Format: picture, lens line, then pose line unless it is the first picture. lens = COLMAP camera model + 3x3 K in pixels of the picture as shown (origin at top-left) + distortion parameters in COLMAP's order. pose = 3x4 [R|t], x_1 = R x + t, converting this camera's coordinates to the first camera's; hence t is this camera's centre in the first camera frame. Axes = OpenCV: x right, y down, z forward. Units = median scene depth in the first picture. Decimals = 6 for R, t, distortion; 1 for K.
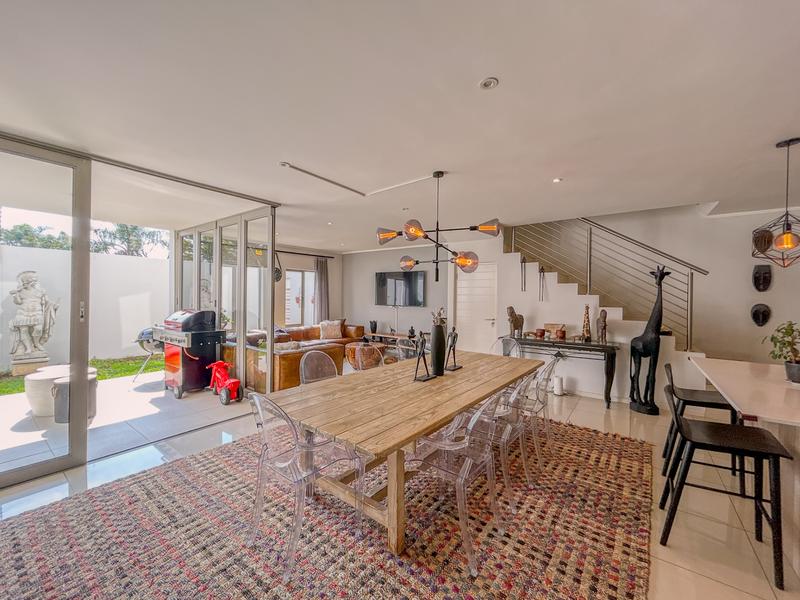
lens RADIAL K [[322.0, 0, 396.8], [0, 322.0, 297.2], [0, 0, 1]] dist [-0.002309, 0.000276]
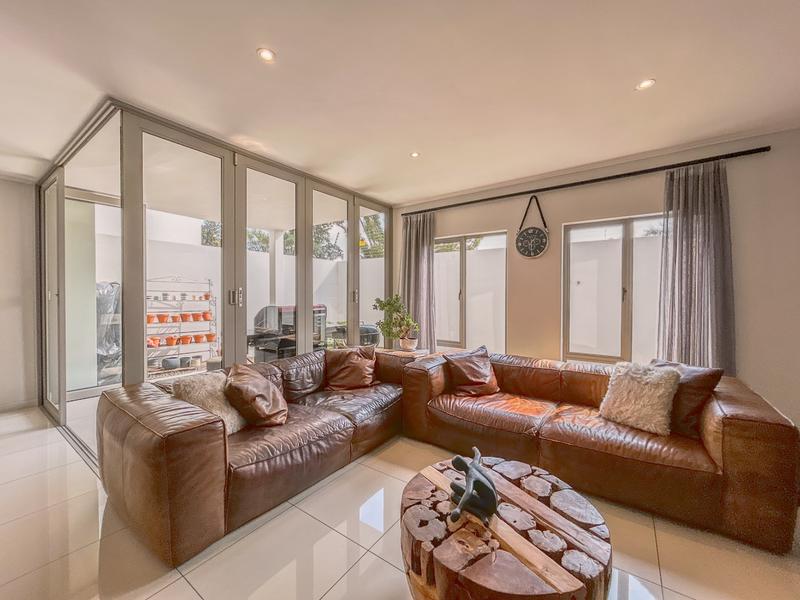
lens RADIAL K [[322.0, 0, 404.4], [0, 322.0, 294.7], [0, 0, 1]] dist [-0.002309, 0.000276]
pose [[0.034224, -0.008733, -0.999376, 0.094752], [-0.009256, 0.999916, -0.009055, 0.014488], [0.999371, 0.009560, 0.034140, 0.830197]]
